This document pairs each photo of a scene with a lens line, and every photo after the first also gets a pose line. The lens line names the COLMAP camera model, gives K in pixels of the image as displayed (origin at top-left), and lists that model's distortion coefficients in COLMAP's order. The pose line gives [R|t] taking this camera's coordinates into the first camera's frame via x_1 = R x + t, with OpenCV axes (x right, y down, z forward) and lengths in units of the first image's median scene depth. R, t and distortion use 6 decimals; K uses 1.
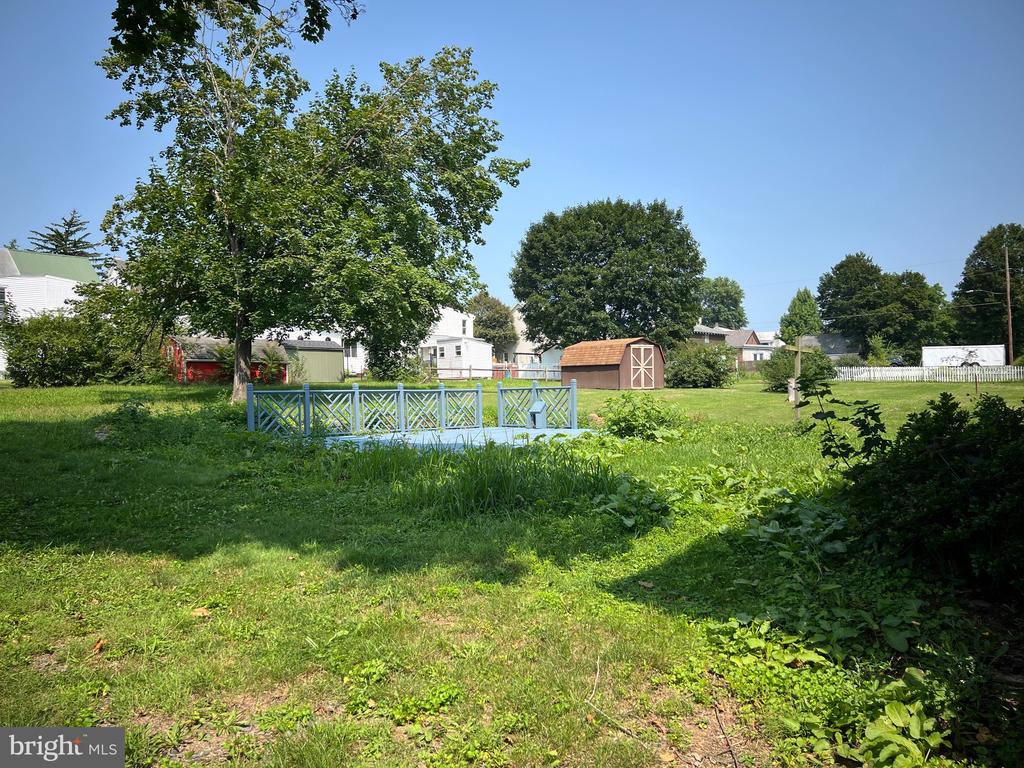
lens RADIAL K [[766.4, 0, 511.5], [0, 766.4, 384.0], [0, 0, 1]] dist [0.051109, -0.053534]
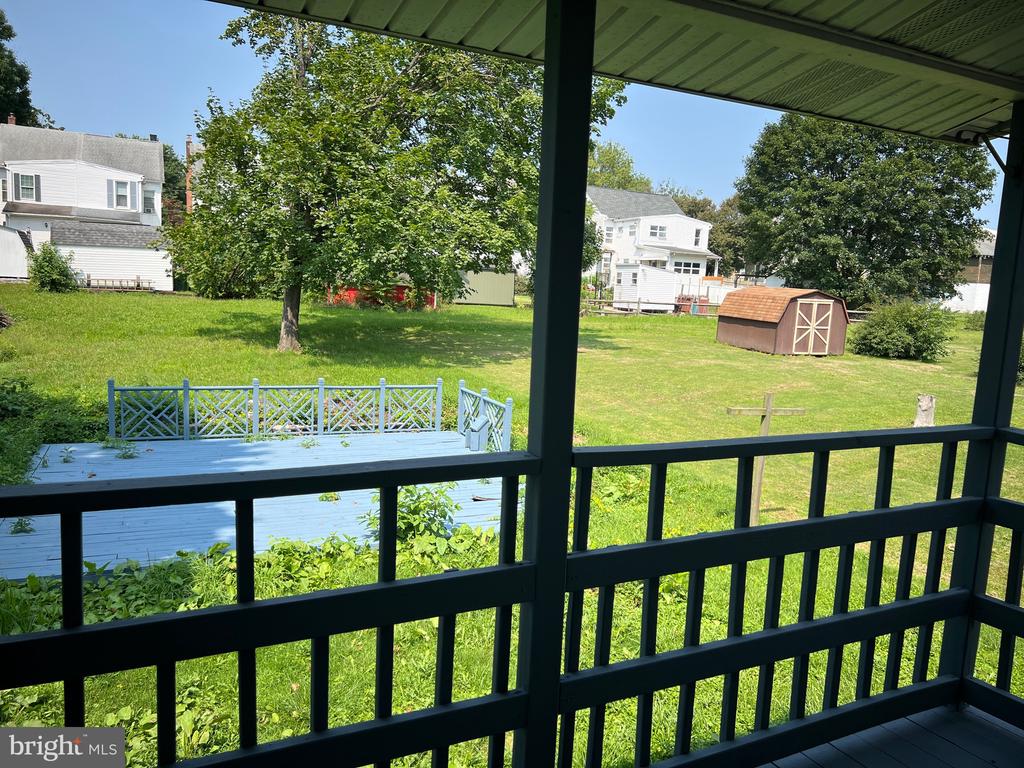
lens RADIAL K [[766.4, 0, 523.6], [0, 766.4, 384.3], [0, 0, 1]] dist [0.051109, -0.053534]
pose [[0.931376, 0.115995, -0.345085, 0.112658], [-0.064849, 0.985585, 0.156262, -0.044954], [0.358236, -0.123160, 0.925472, 0.088491]]
